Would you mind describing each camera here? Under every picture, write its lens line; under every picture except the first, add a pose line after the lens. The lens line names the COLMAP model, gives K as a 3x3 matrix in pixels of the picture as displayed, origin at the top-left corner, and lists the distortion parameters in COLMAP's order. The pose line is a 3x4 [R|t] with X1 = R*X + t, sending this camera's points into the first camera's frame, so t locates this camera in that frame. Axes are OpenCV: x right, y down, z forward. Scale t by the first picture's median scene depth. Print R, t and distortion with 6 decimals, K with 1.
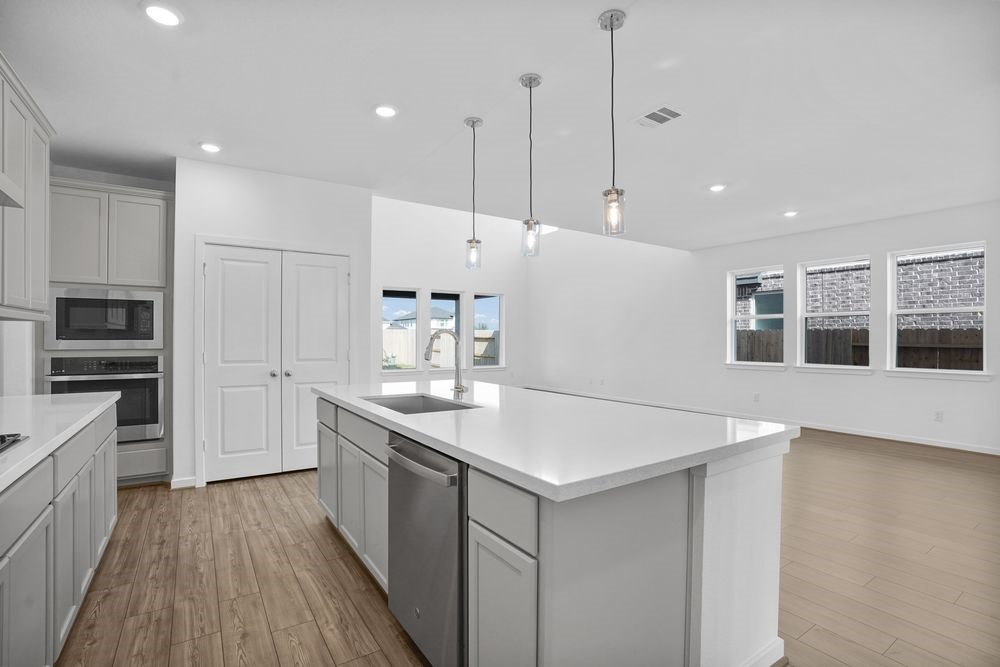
lens RADIAL K [[472.2, 0, 495.5], [0, 472.2, 339.2], [0, 0, 1]] dist [-0.047036, 0.018653]
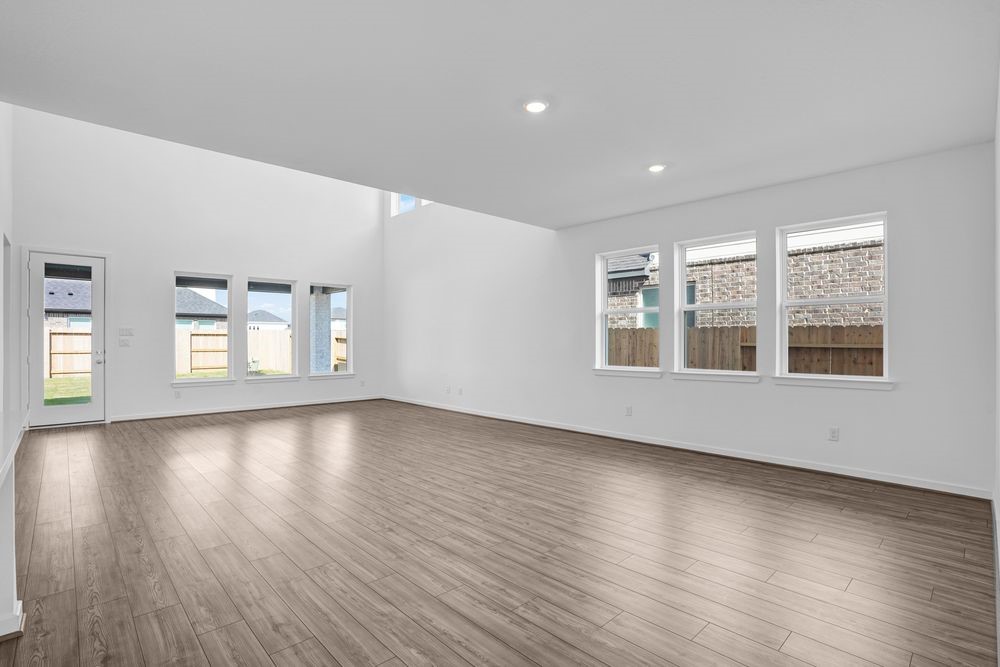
lens RADIAL K [[472.2, 0, 495.5], [0, 472.2, 339.2], [0, 0, 1]] dist [-0.047036, 0.018653]
pose [[0.988283, -0.001838, 0.152620, 0.186297], [0.002592, 0.999985, -0.004742, 0.004033], [-0.152609, 0.005082, 0.988274, 0.210520]]
